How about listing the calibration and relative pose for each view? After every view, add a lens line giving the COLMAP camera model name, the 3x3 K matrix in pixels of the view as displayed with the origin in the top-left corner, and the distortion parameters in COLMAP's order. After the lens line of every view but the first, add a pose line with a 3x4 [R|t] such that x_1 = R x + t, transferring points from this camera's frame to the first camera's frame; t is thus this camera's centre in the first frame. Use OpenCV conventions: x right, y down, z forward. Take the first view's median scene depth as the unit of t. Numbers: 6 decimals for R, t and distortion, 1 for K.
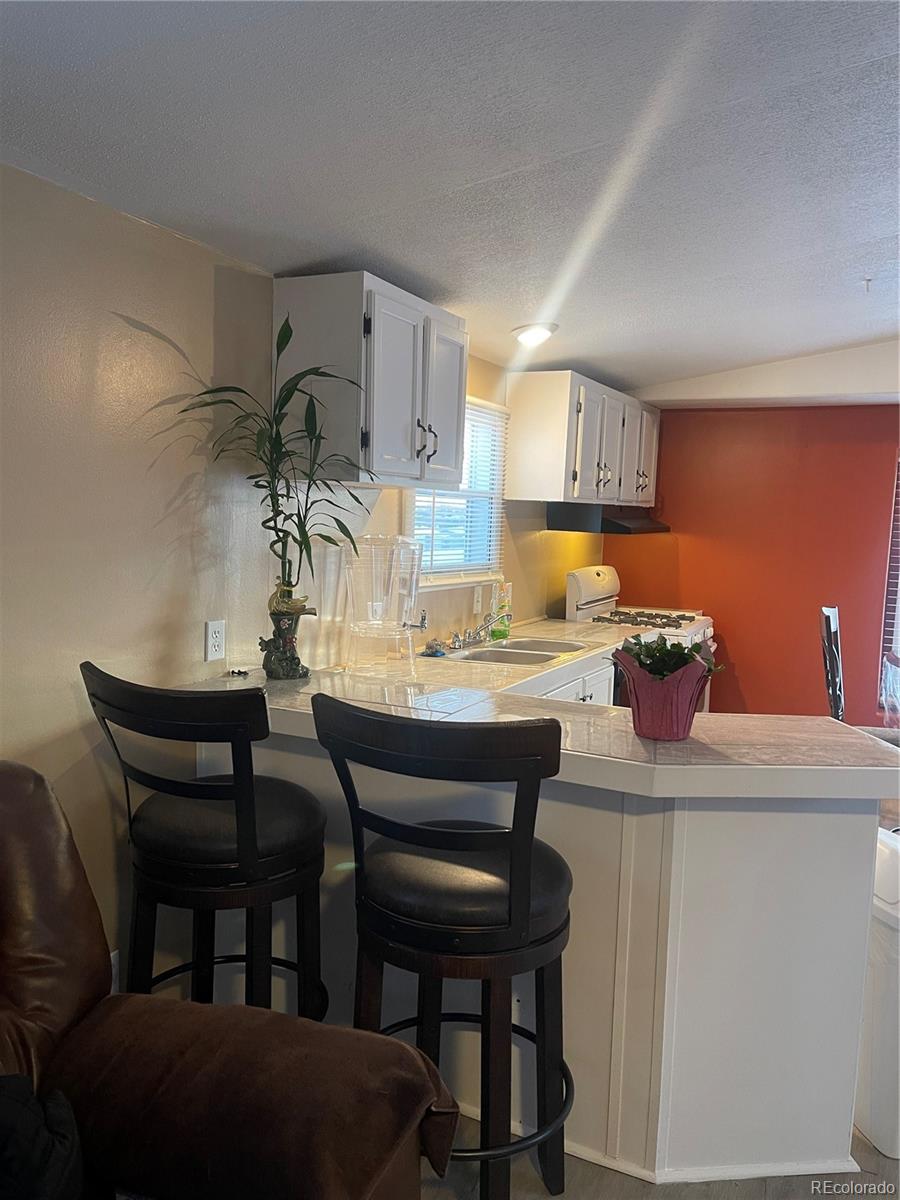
lens RADIAL K [[895.9, 0, 448.5], [0, 895.9, 606.7], [0, 0, 1]] dist [0.021898, -0.025948]
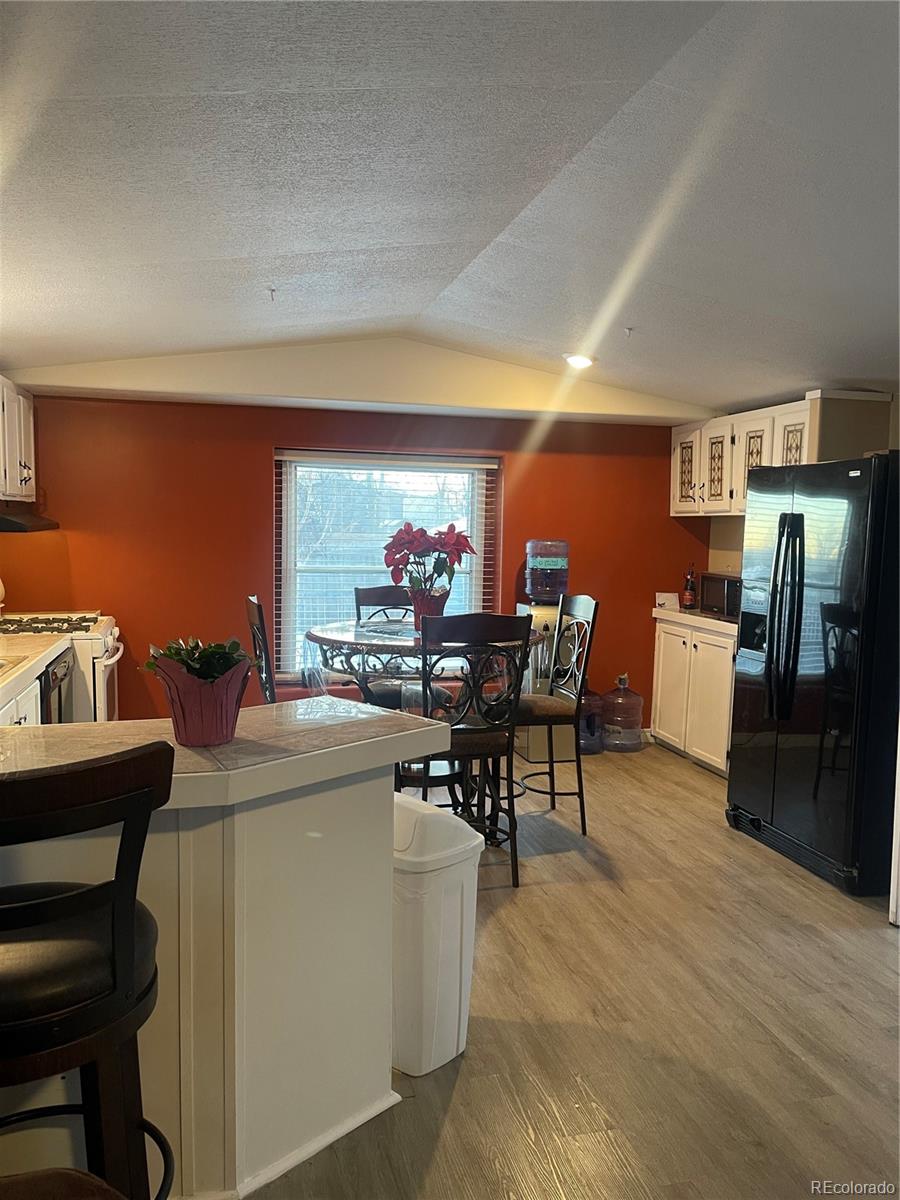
lens RADIAL K [[895.9, 0, 448.8], [0, 895.9, 603.6], [0, 0, 1]] dist [0.021898, -0.025948]
pose [[0.738100, -0.084854, 0.669335, -0.093351], [0.082329, 0.995974, 0.035475, -0.007156], [-0.669650, 0.028922, 0.742114, 0.052294]]
